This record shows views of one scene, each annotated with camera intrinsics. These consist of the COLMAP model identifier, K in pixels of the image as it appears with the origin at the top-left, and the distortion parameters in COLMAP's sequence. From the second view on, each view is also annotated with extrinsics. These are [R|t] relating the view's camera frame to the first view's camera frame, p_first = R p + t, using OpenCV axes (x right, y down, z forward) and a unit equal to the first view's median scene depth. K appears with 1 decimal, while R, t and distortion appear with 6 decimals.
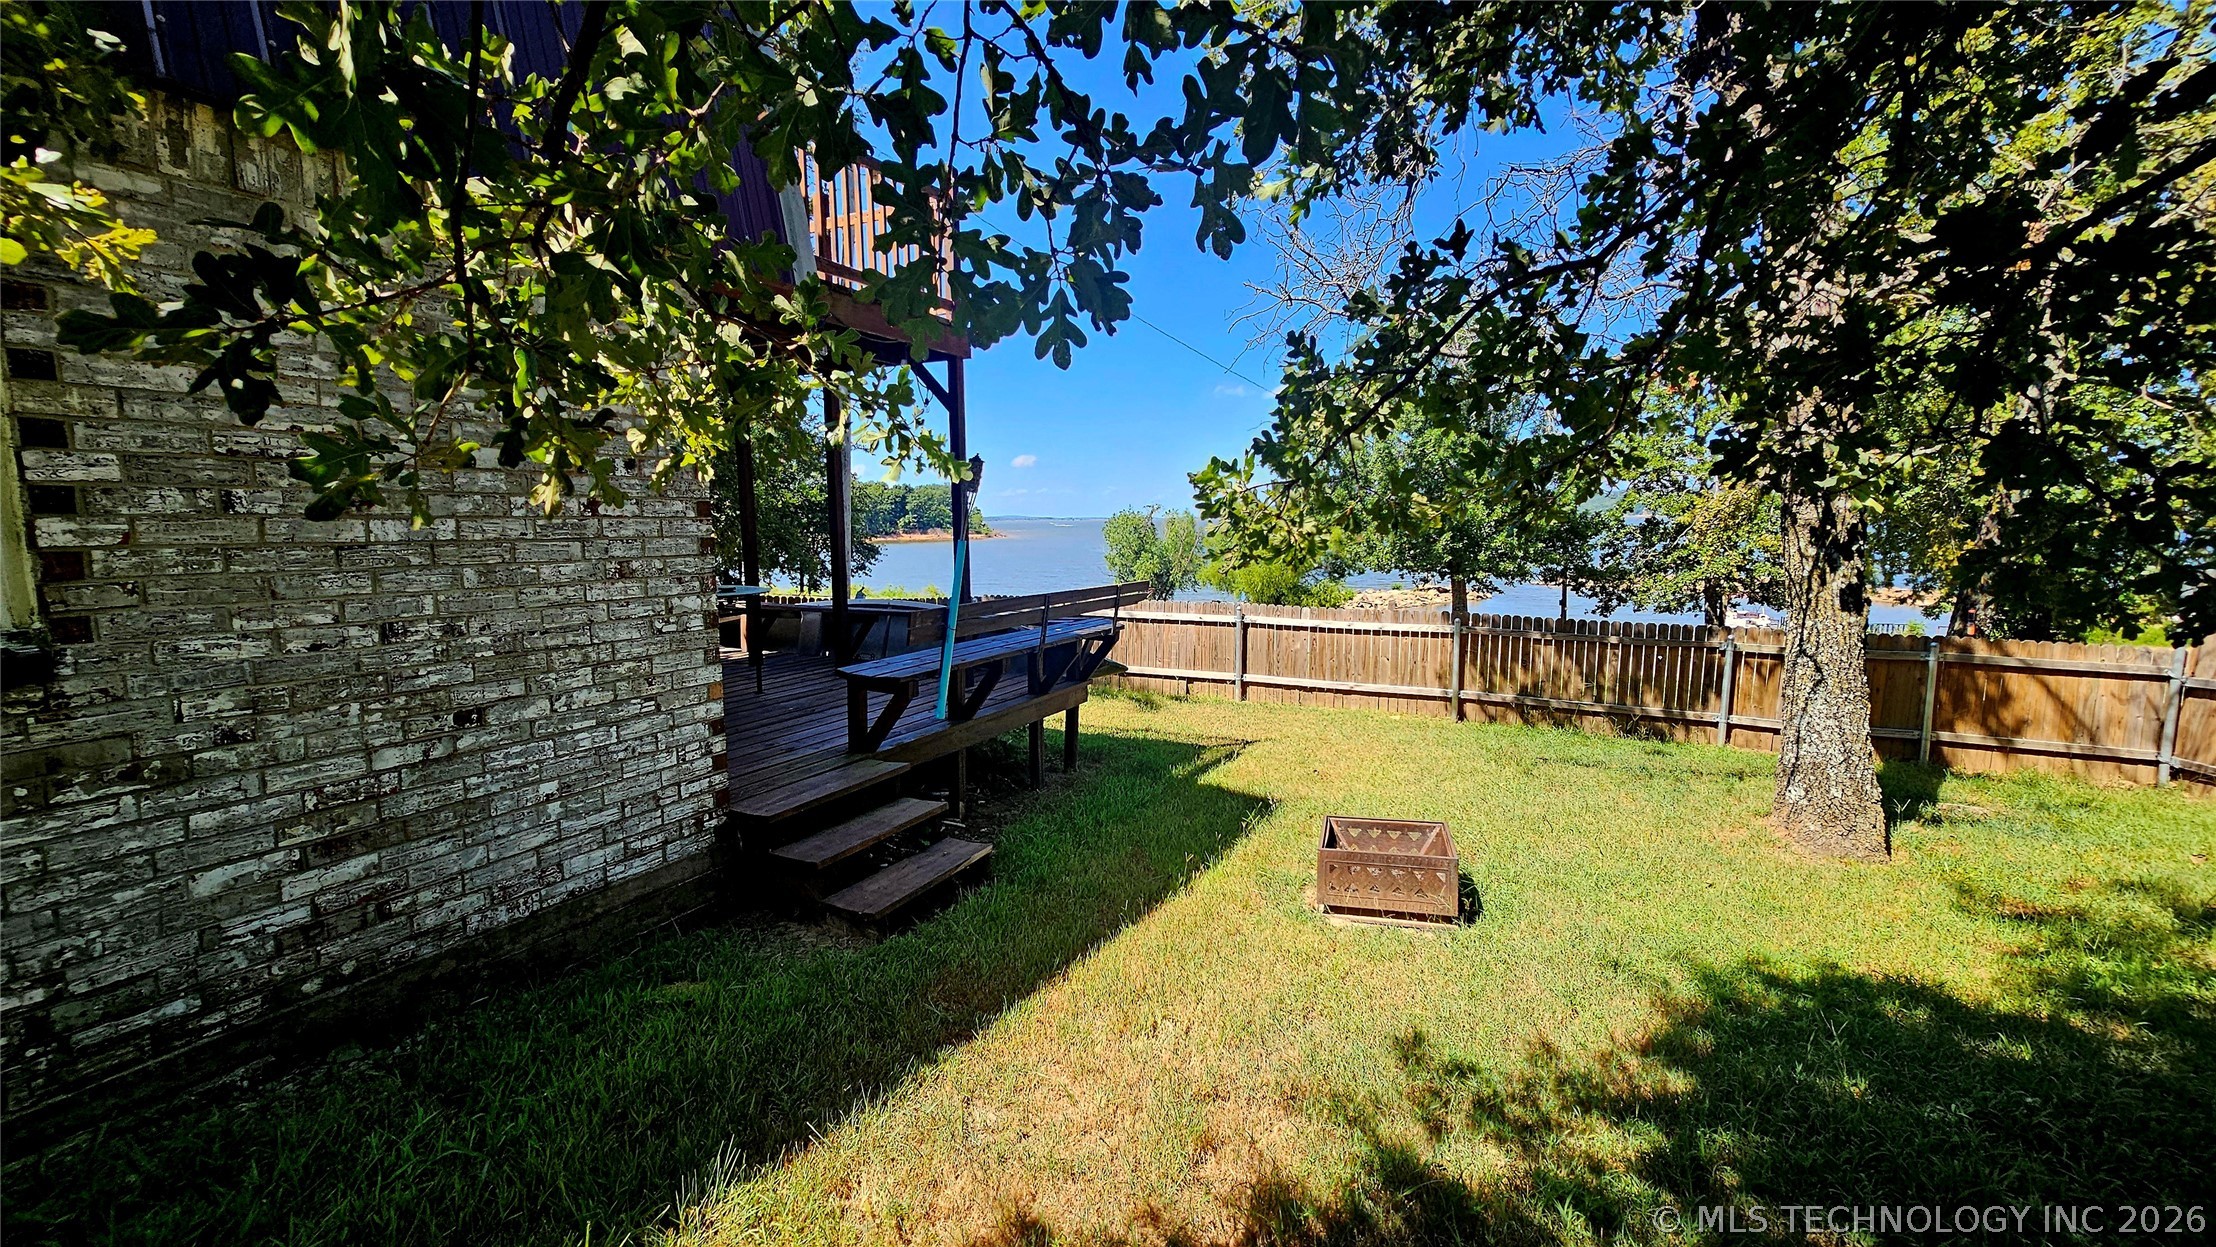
lens RADIAL K [[905.0, 0, 1109.8], [0, 905.0, 630.8], [0, 0, 1]] dist [-0.000831, 0.000020]
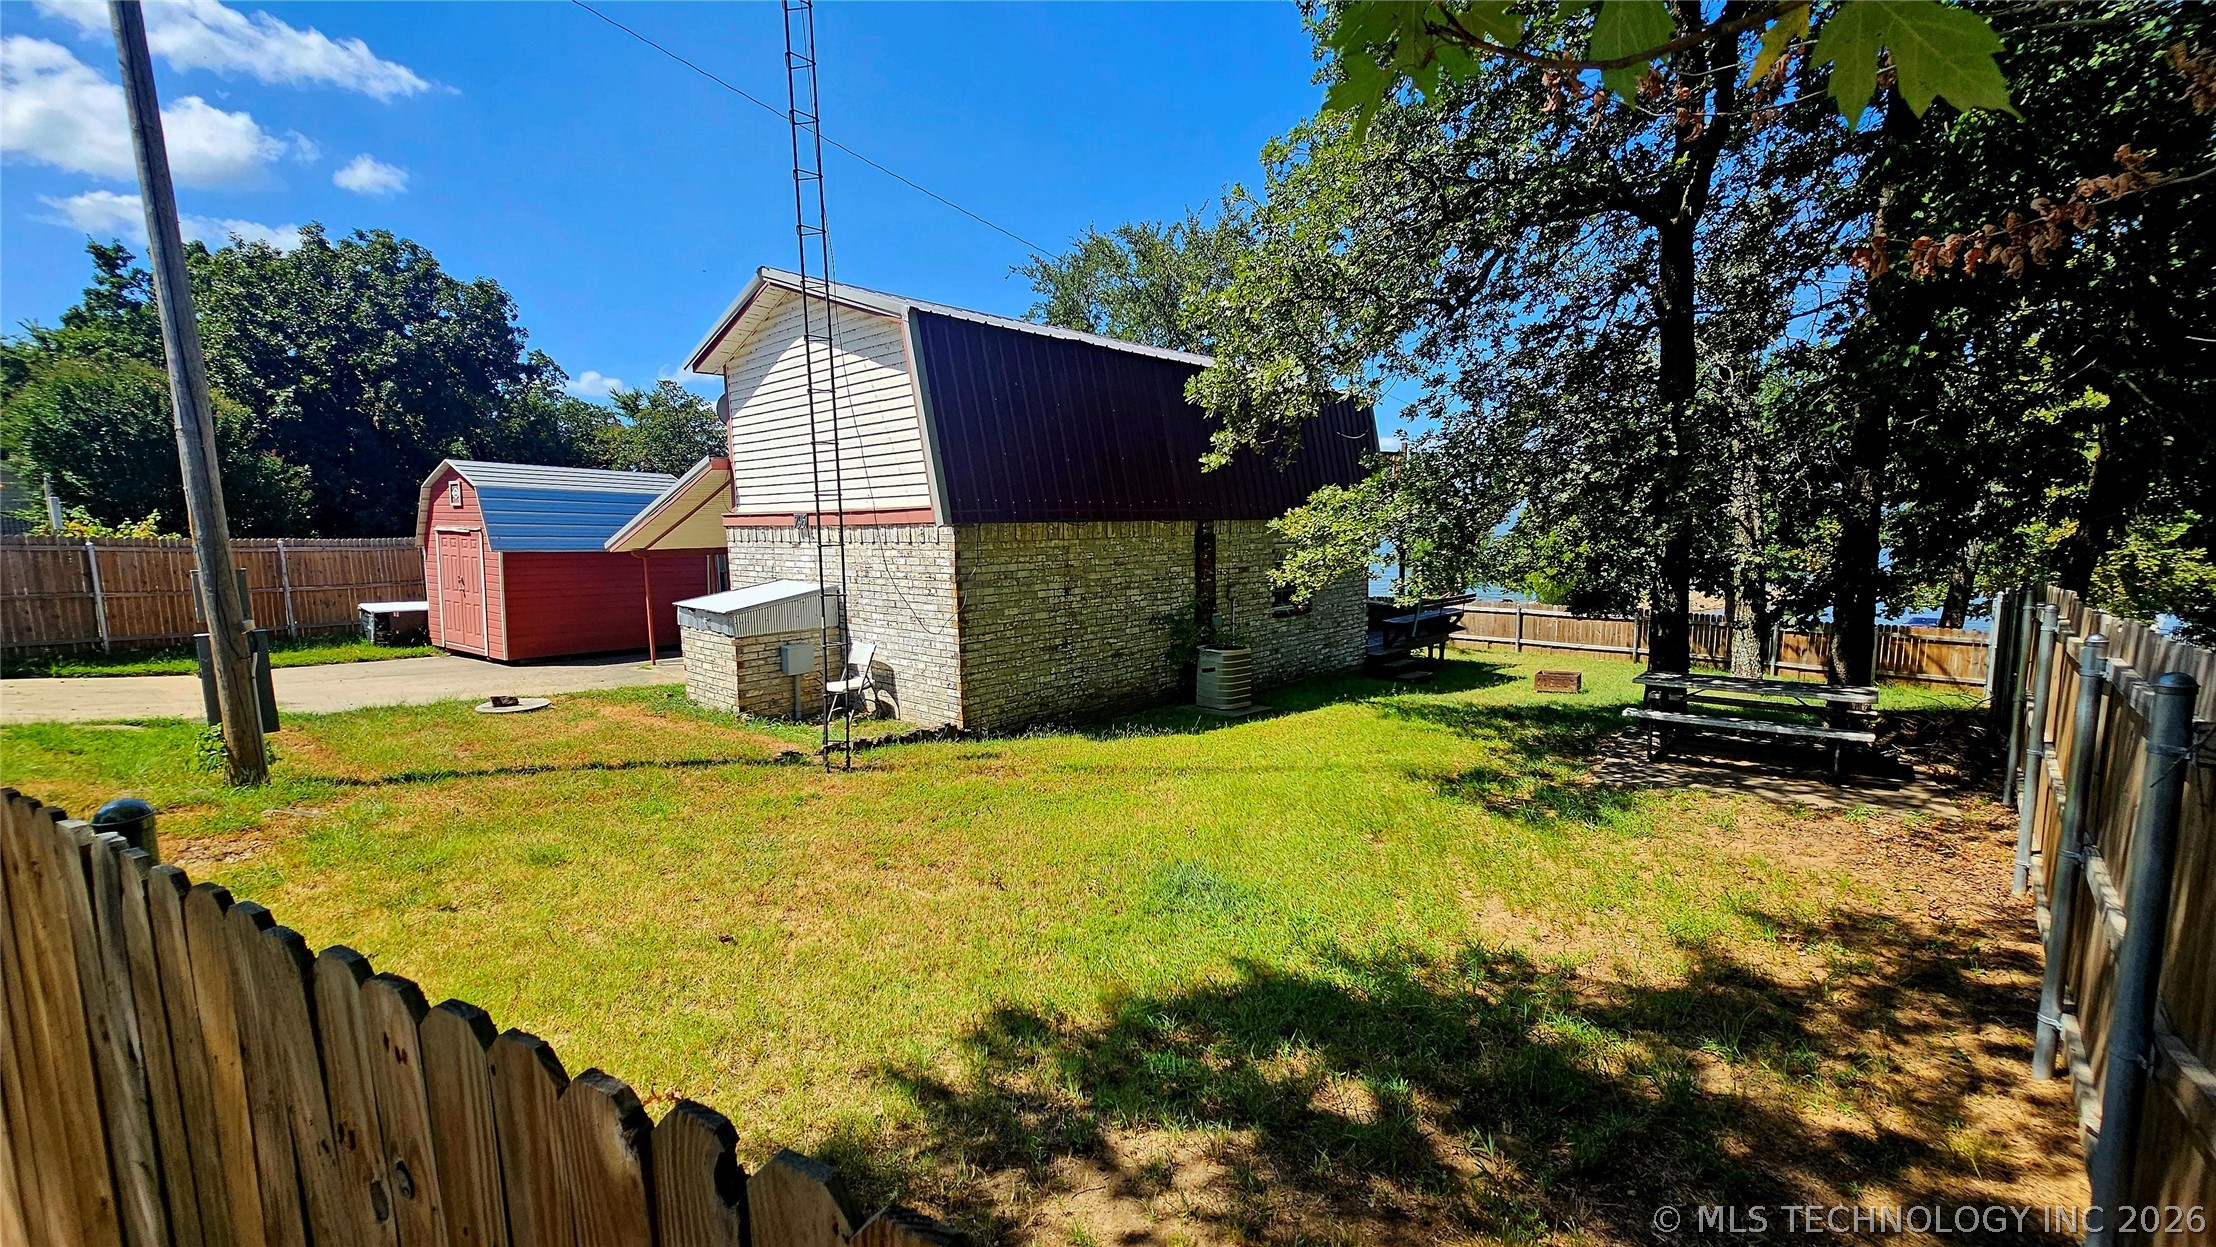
lens RADIAL K [[905.0, 0, 1115.9], [0, 905.0, 633.6], [0, 0, 1]] dist [-0.000831, 0.000020]
pose [[0.954735, 0.025904, -0.296327, -0.186403], [-0.024161, 0.999663, 0.009545, 0.059567], [0.296475, -0.001953, 0.955039, -1.849704]]
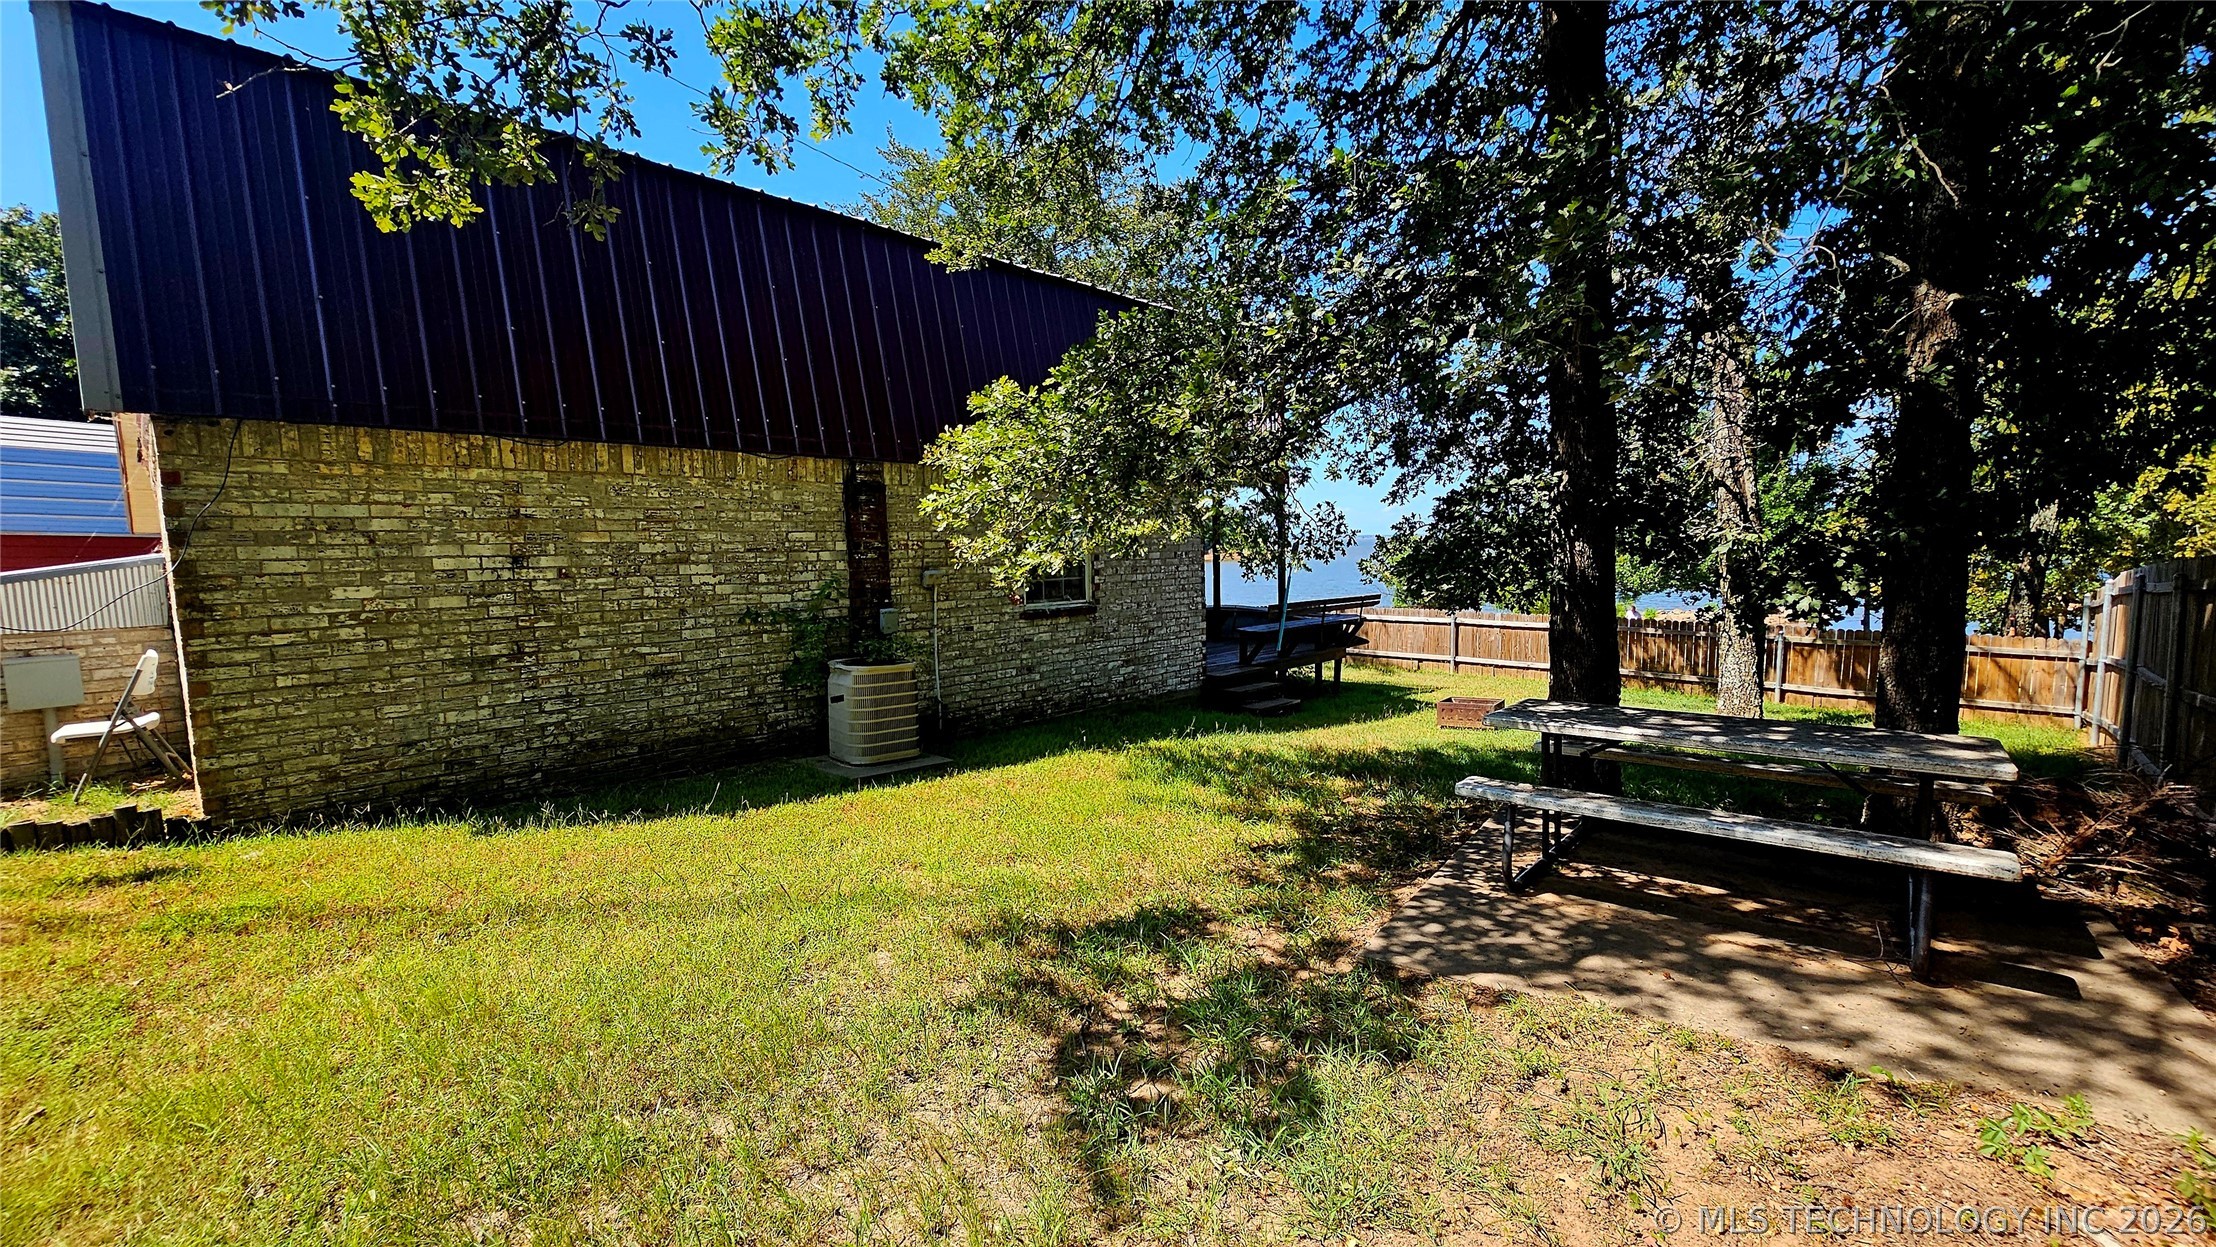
lens RADIAL K [[905.0, 0, 1110.8], [0, 905.0, 632.8], [0, 0, 1]] dist [-0.000831, 0.000020]
pose [[0.952182, 0.012572, -0.305271, 0.088712], [-0.019662, 0.999603, -0.020161, 0.079807], [0.304897, 0.025199, 0.952052, -1.062504]]
